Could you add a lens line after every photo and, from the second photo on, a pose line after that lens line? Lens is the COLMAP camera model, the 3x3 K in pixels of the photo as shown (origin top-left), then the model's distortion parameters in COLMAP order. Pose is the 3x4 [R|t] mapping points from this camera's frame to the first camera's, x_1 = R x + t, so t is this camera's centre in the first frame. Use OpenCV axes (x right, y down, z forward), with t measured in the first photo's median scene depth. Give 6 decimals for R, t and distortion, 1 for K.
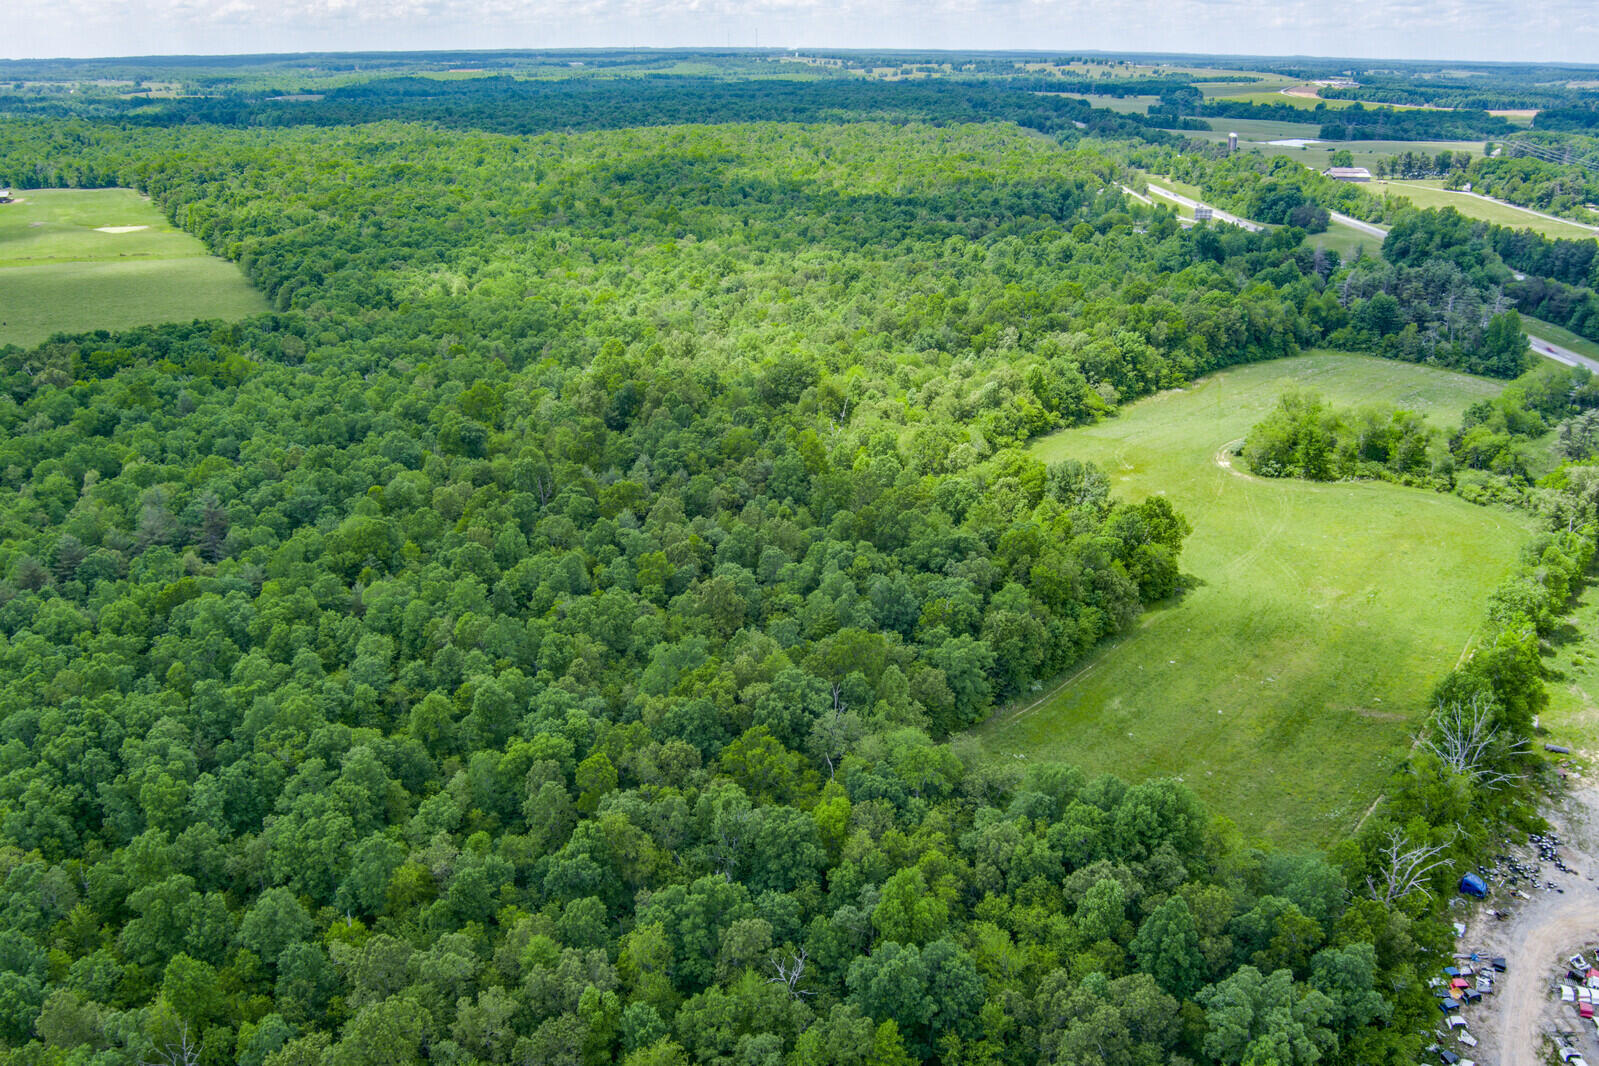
lens RADIAL K [[1298.8, 0, 799.5], [0, 1298.8, 533.0], [0, 0, 1]] dist [-0.061541, 0.003619]
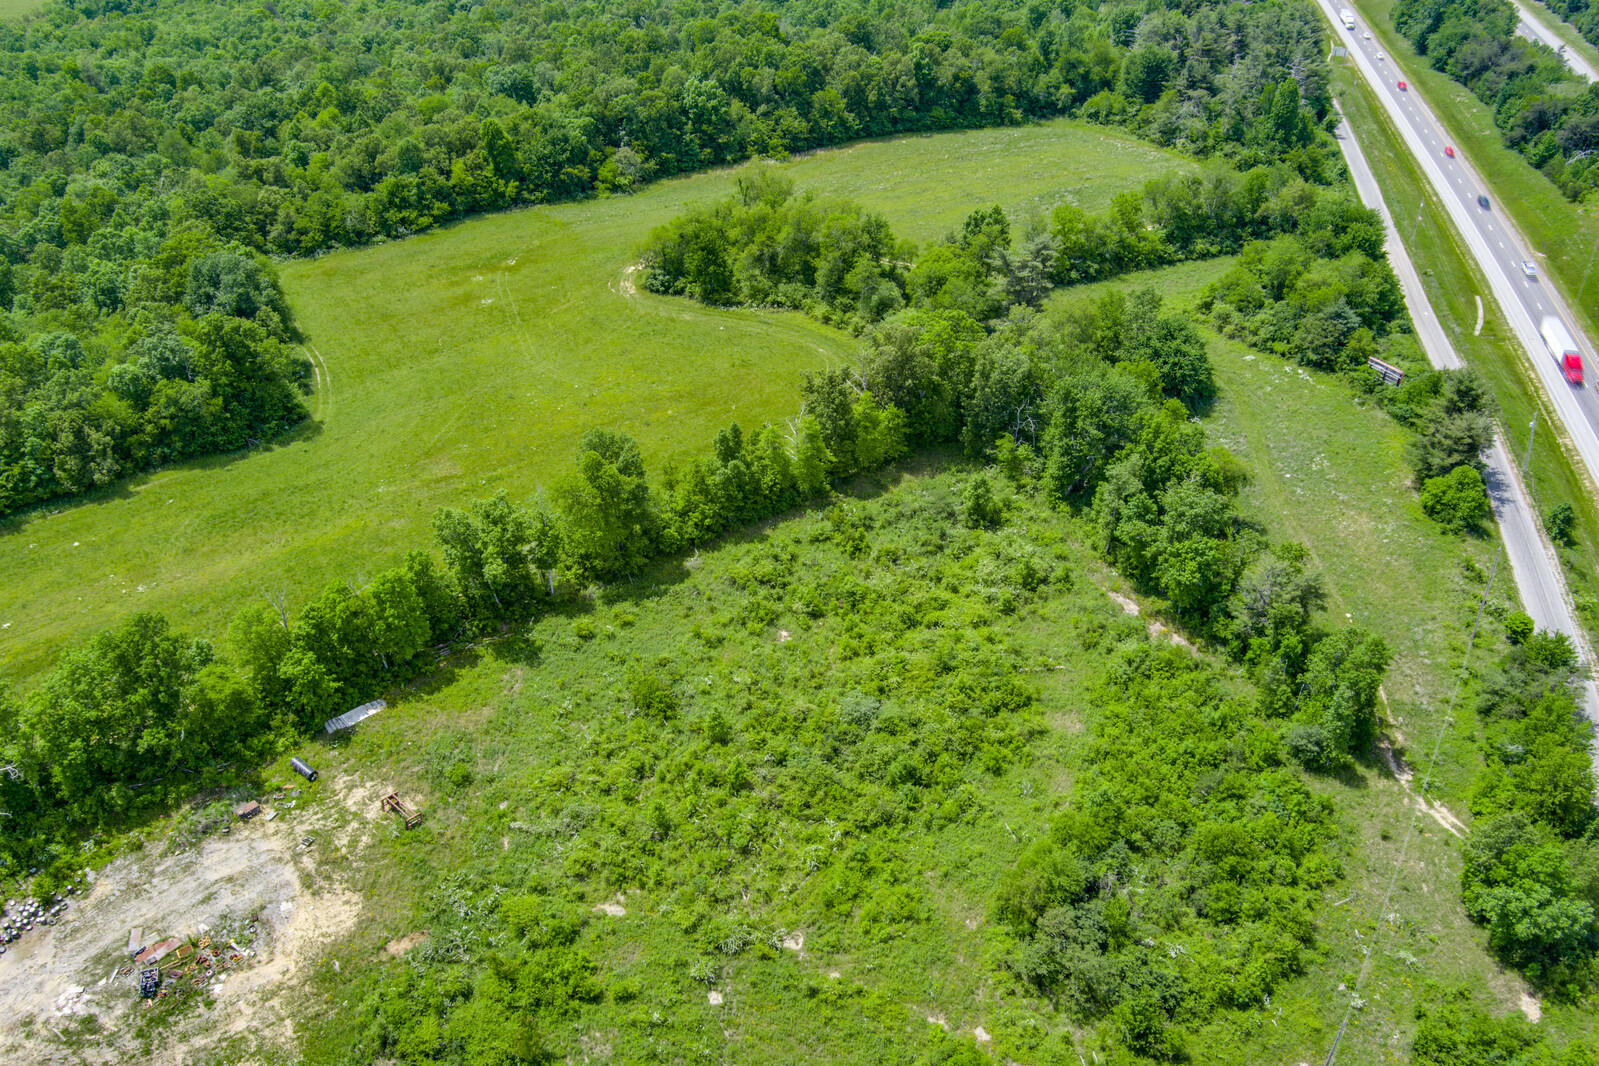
lens RADIAL K [[1298.8, 0, 799.5], [0, 1298.8, 533.0], [0, 0, 1]] dist [-0.061541, 0.003619]
pose [[0.969052, 0.129915, -0.209904, 0.546722], [-0.086503, 0.975107, 0.204164, -0.059744], [0.231202, -0.179688, 0.956168, 0.258344]]
